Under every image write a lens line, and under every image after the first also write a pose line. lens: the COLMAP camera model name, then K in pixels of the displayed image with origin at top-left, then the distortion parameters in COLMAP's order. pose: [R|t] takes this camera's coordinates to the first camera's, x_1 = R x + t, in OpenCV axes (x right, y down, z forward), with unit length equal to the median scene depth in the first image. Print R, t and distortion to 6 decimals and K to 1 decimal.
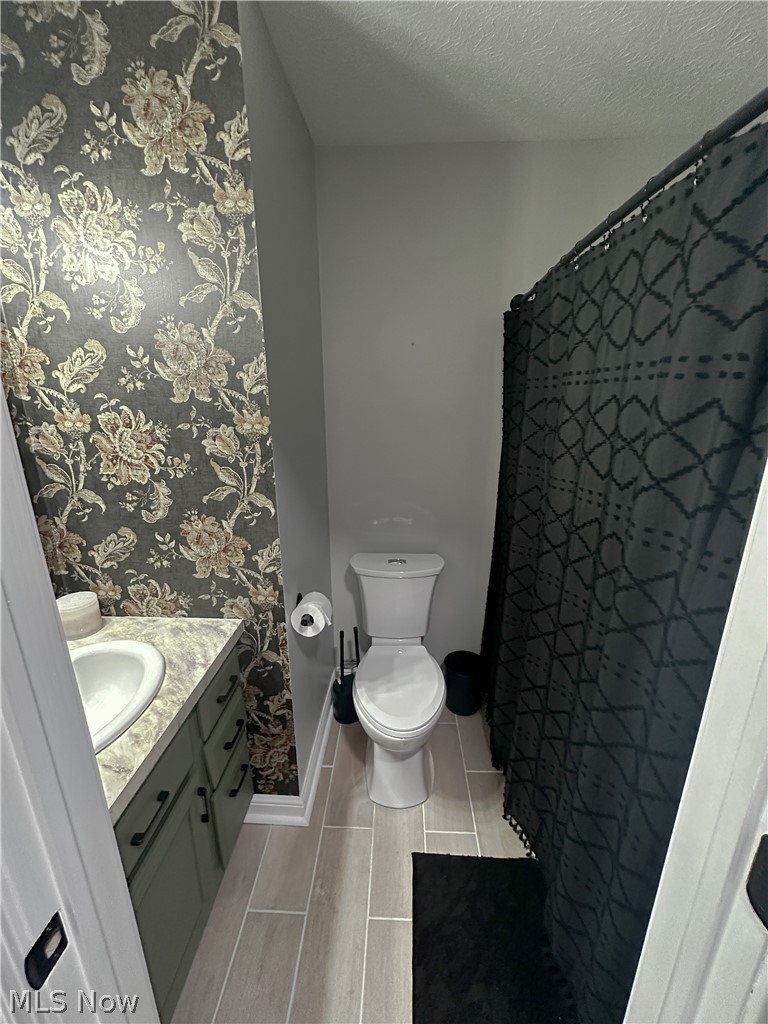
lens RADIAL K [[406.9, 0, 381.4], [0, 406.9, 512.1], [0, 0, 1]] dist [-0.001215, -0.000177]
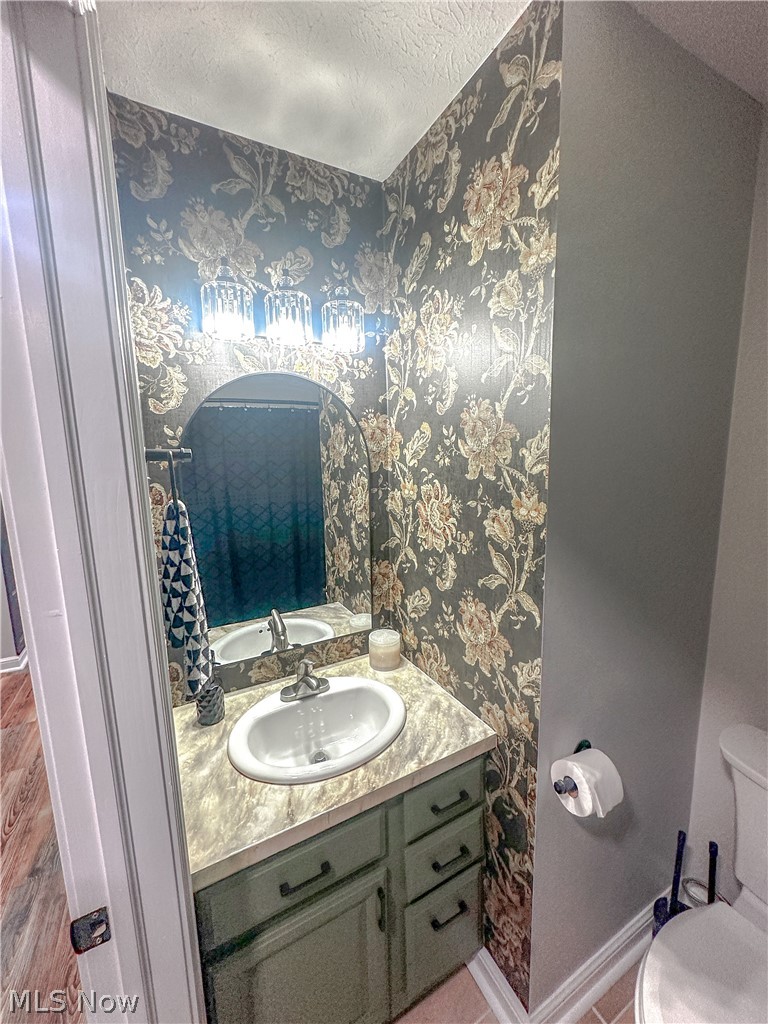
lens RADIAL K [[406.9, 0, 381.3], [0, 406.9, 513.1], [0, 0, 1]] dist [-0.001215, -0.000177]
pose [[0.516249, 0.119646, -0.848040, 0.218361], [-0.211436, 0.977349, 0.009177, -0.153656], [0.829929, 0.174569, 0.529853, 0.323863]]
